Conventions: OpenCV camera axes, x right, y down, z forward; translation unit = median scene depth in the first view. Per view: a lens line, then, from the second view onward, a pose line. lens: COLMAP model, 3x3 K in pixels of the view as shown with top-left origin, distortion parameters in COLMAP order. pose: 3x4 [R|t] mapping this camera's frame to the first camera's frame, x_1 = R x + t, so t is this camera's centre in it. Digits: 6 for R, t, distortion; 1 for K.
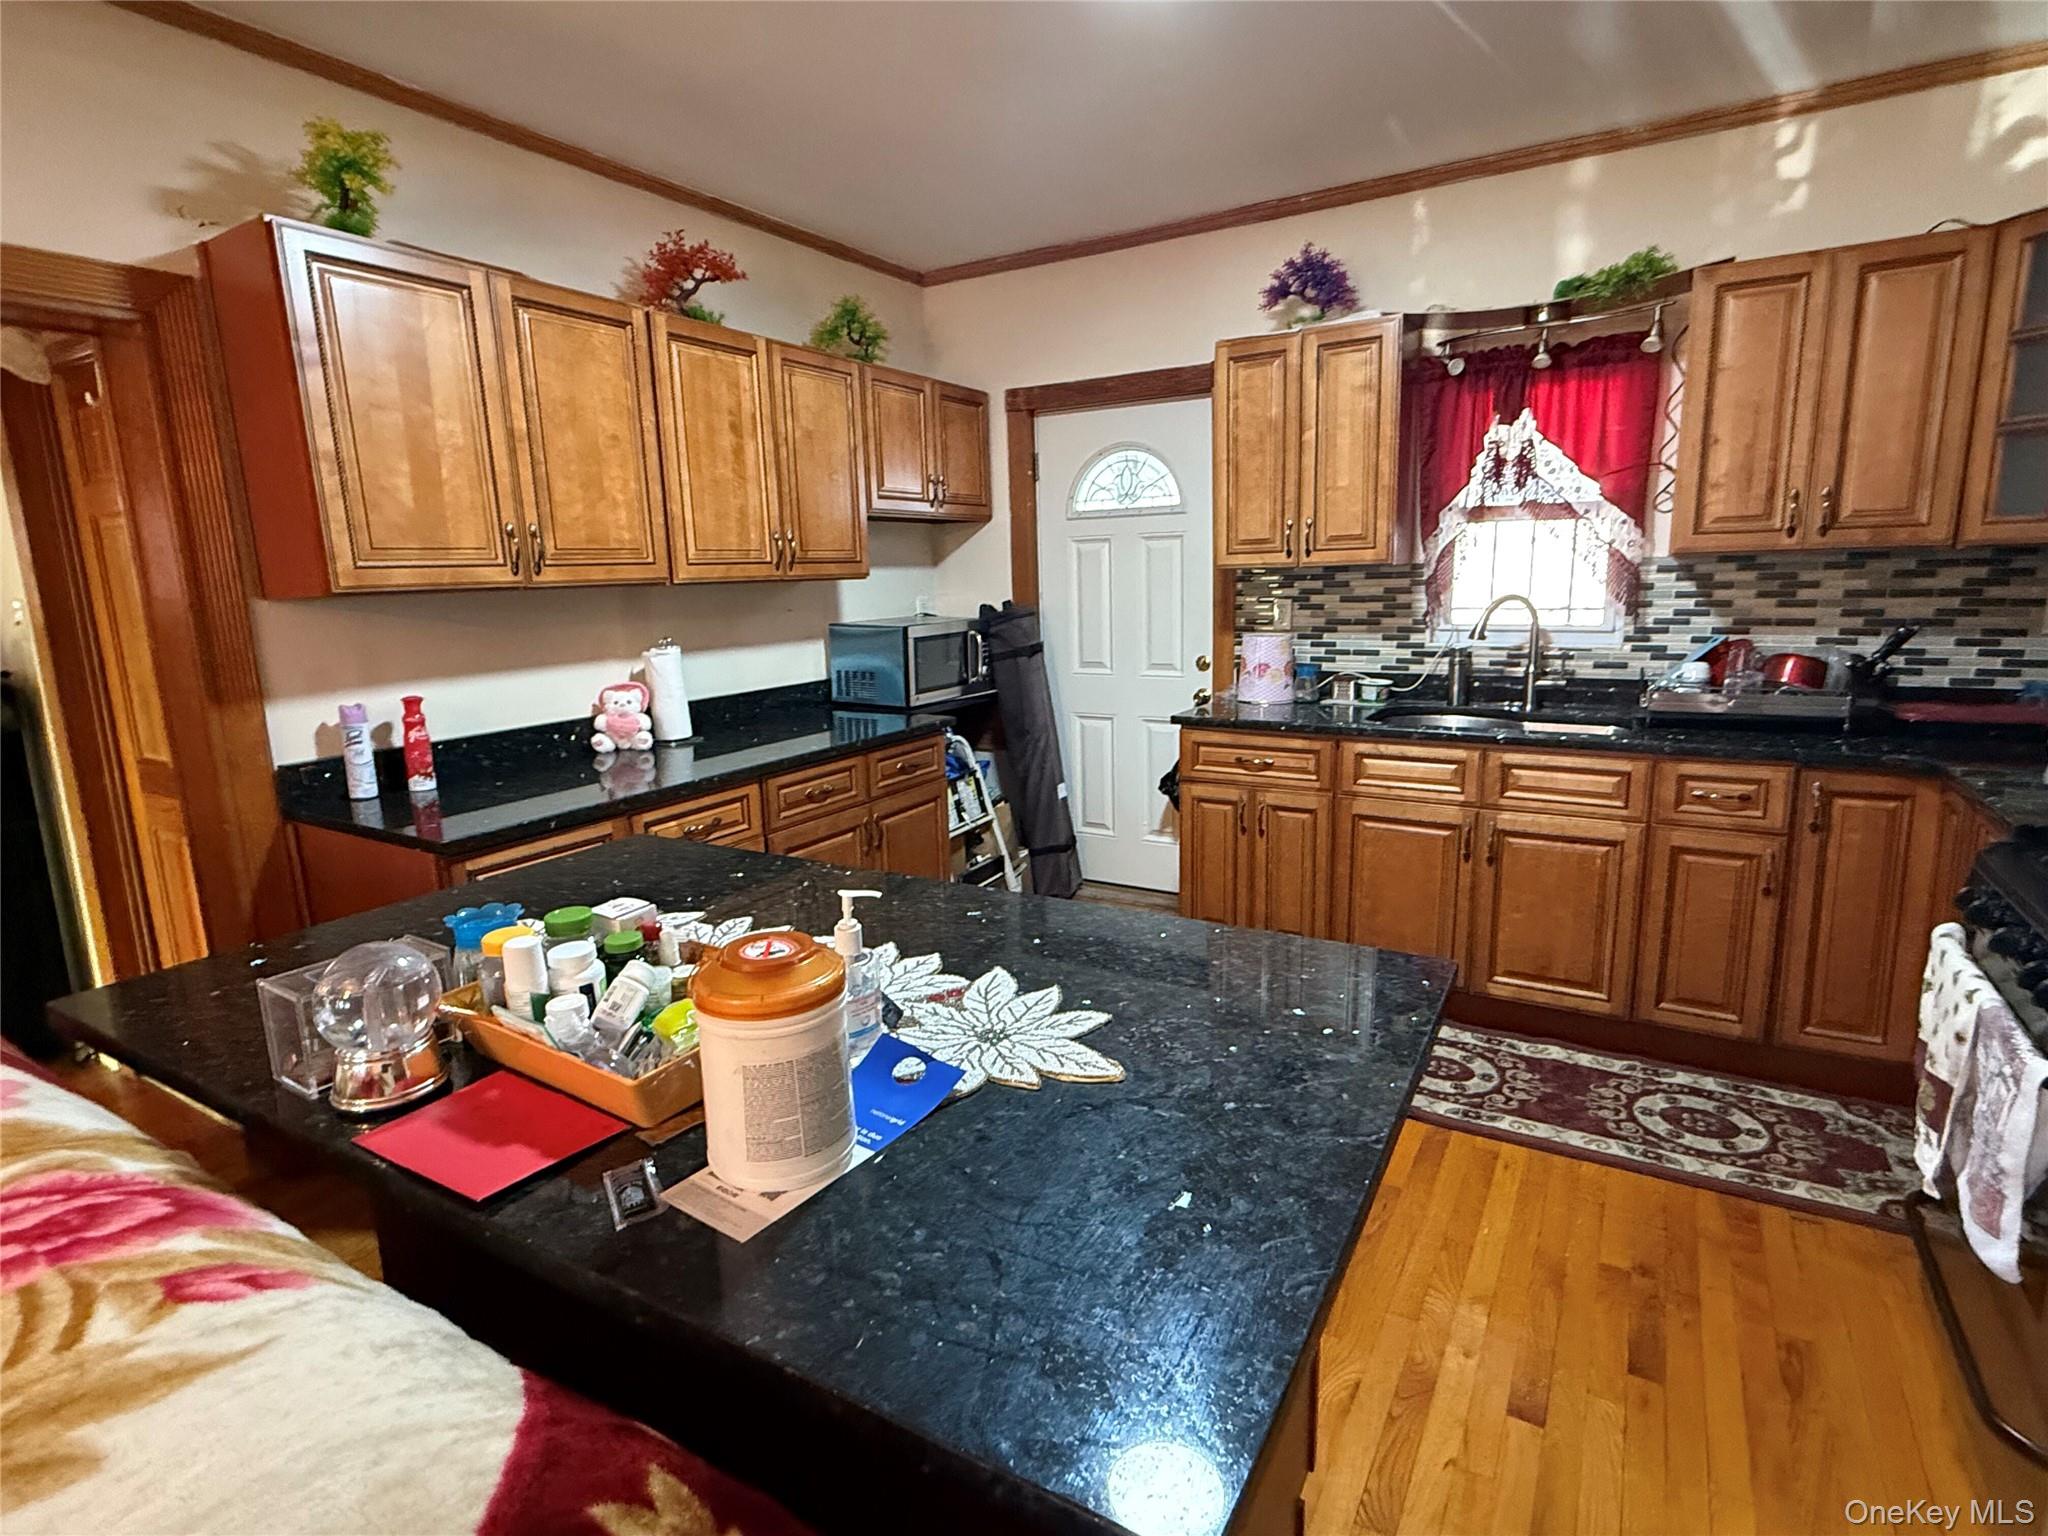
lens RADIAL K [[1020.2, 0, 1021.1], [0, 1020.2, 768.2], [0, 0, 1]] dist [0.002492, -0.000343]
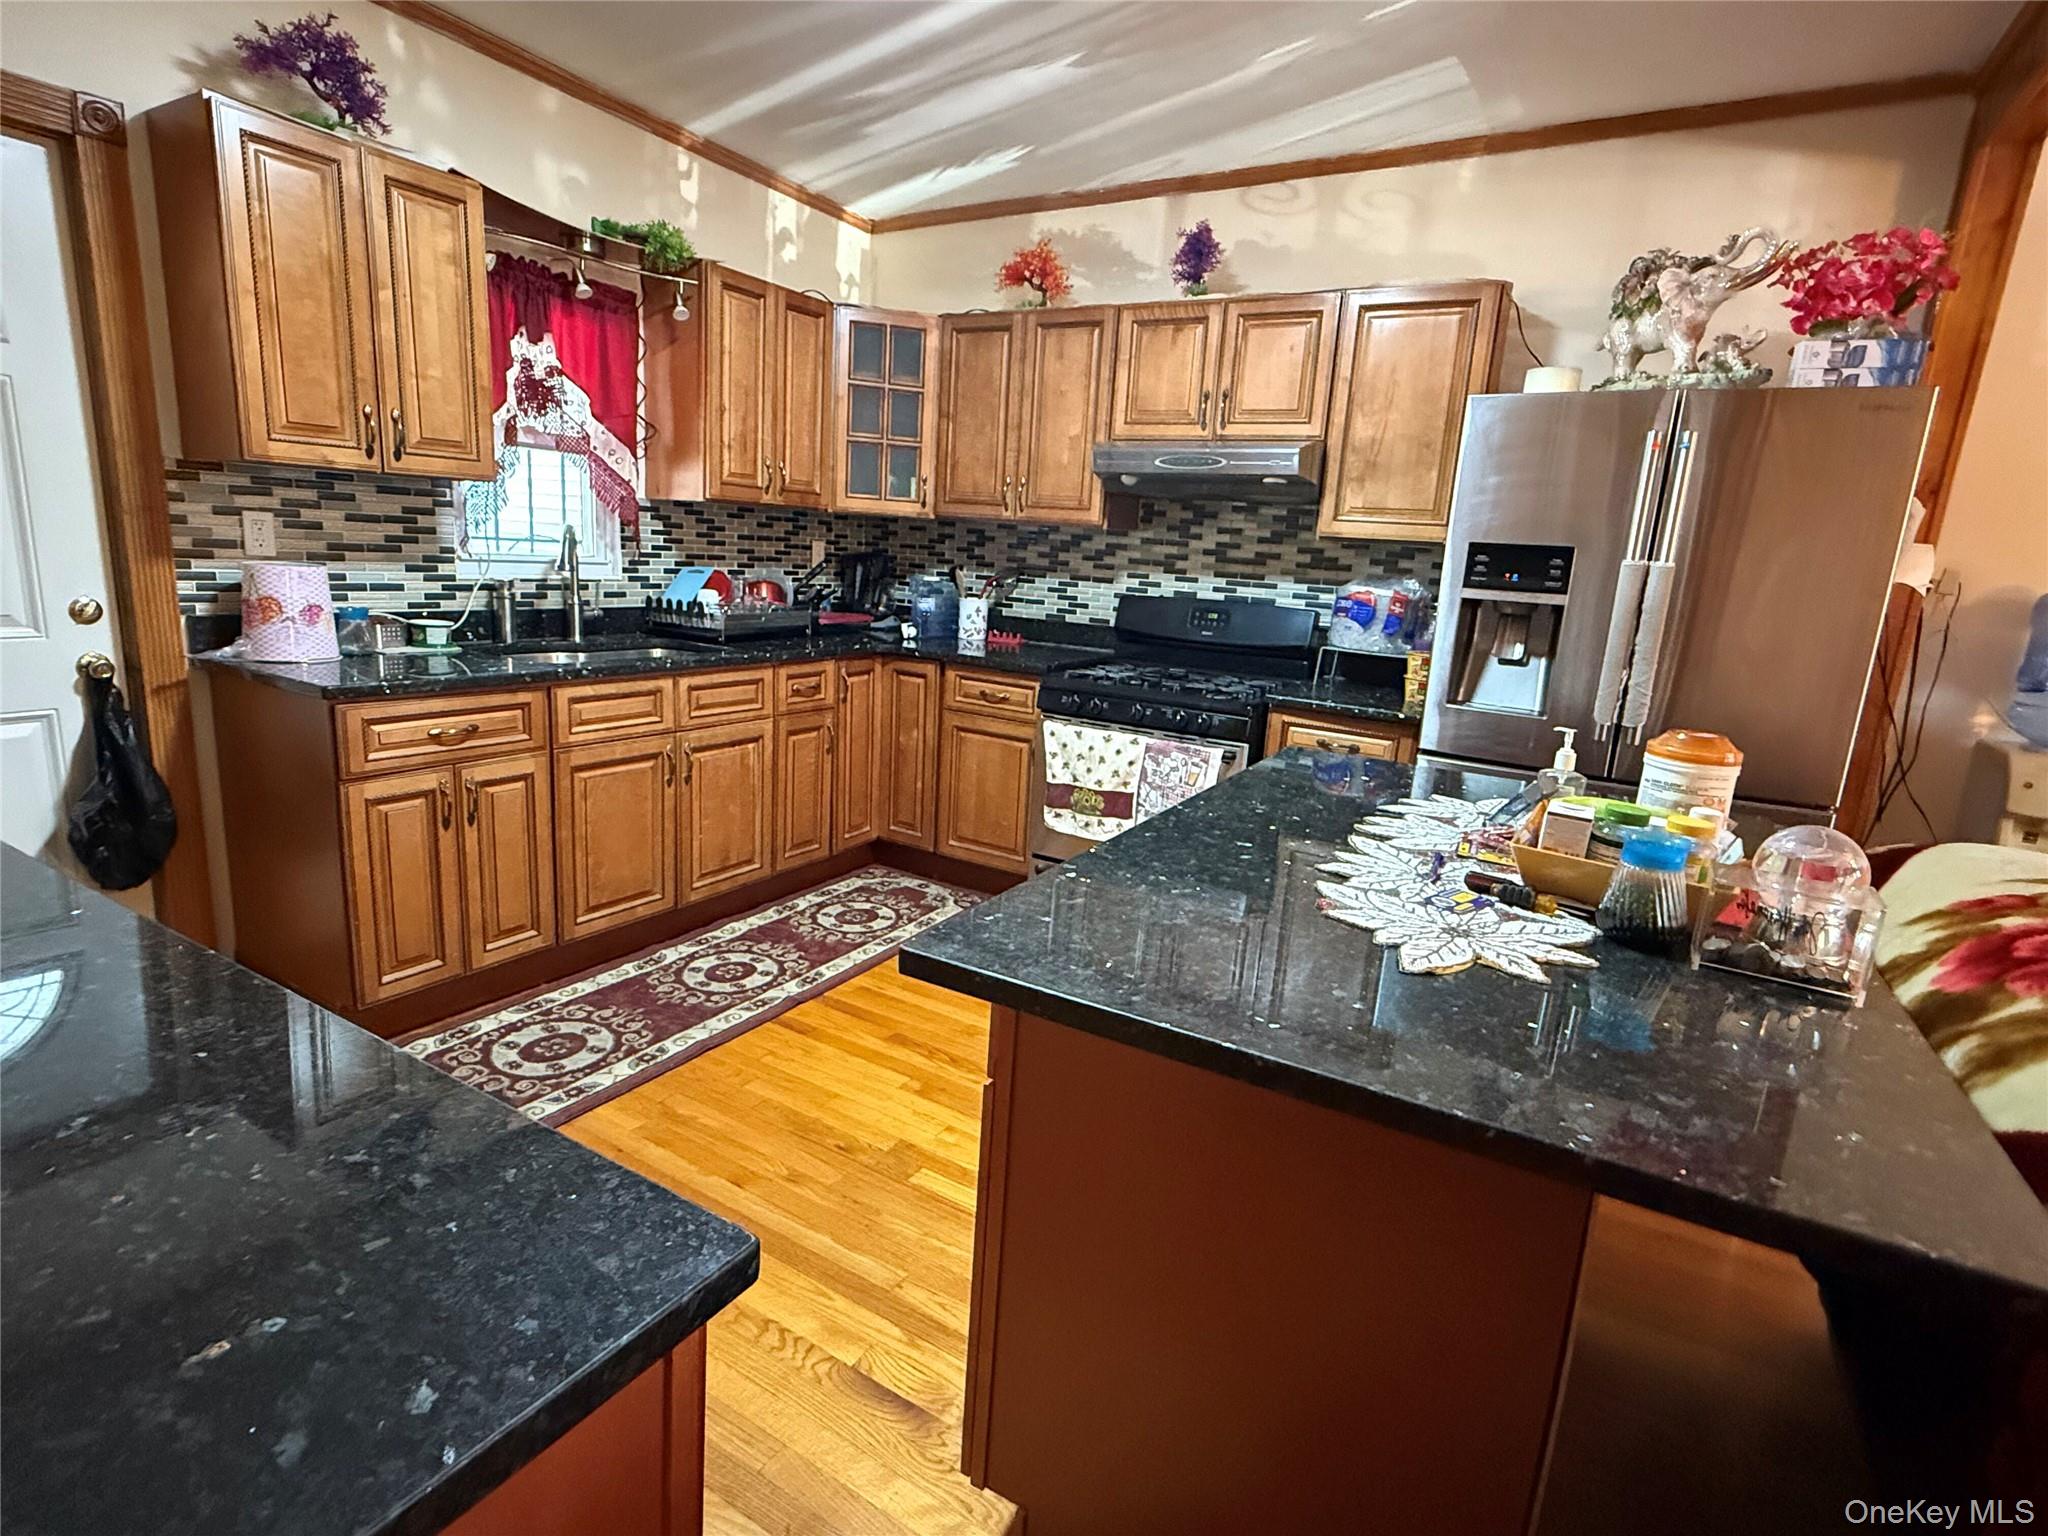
lens RADIAL K [[1020.2, 0, 1024.8], [0, 1020.2, 771.3], [0, 0, 1]] dist [0.002492, -0.000343]
pose [[-0.014107, -0.192075, 0.981279, -0.536276], [0.126719, 0.973120, 0.192300, -0.070767], [-0.991838, 0.127059, 0.010612, 0.573066]]
